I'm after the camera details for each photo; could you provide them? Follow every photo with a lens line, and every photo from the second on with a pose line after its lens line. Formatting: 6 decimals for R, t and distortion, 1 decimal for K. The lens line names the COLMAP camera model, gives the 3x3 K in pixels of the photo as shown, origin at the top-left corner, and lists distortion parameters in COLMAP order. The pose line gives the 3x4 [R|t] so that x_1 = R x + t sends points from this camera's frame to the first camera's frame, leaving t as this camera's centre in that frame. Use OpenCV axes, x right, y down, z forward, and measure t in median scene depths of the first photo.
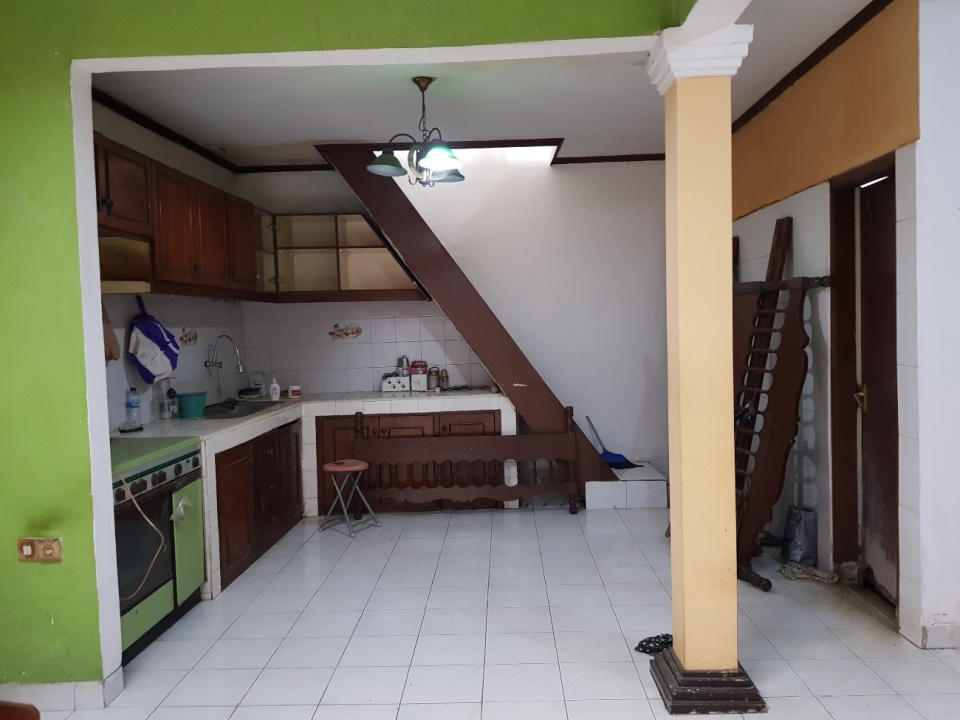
lens RADIAL K [[728.9, 0, 477.2], [0, 728.9, 362.0], [0, 0, 1]] dist [0.096650, -0.173600]
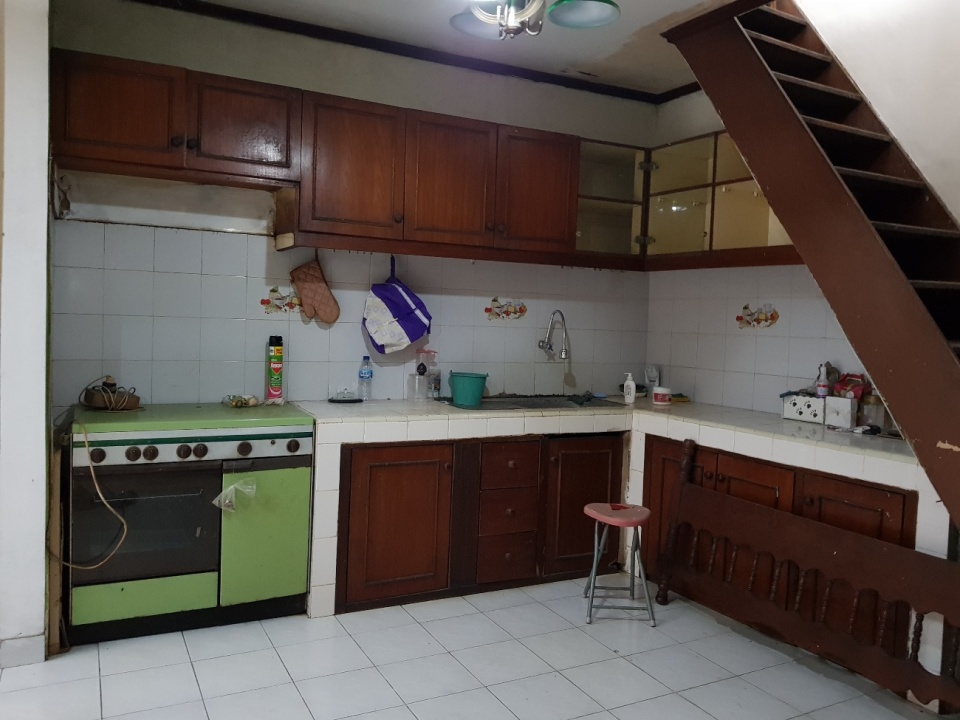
lens RADIAL K [[728.9, 0, 477.2], [0, 728.9, 362.0], [0, 0, 1]] dist [0.096650, -0.173600]
pose [[0.490152, 0.103196, -0.865507, 0.289969], [-0.093493, 0.993463, 0.065506, -0.023152], [0.866609, 0.048811, 0.496595, 0.503068]]
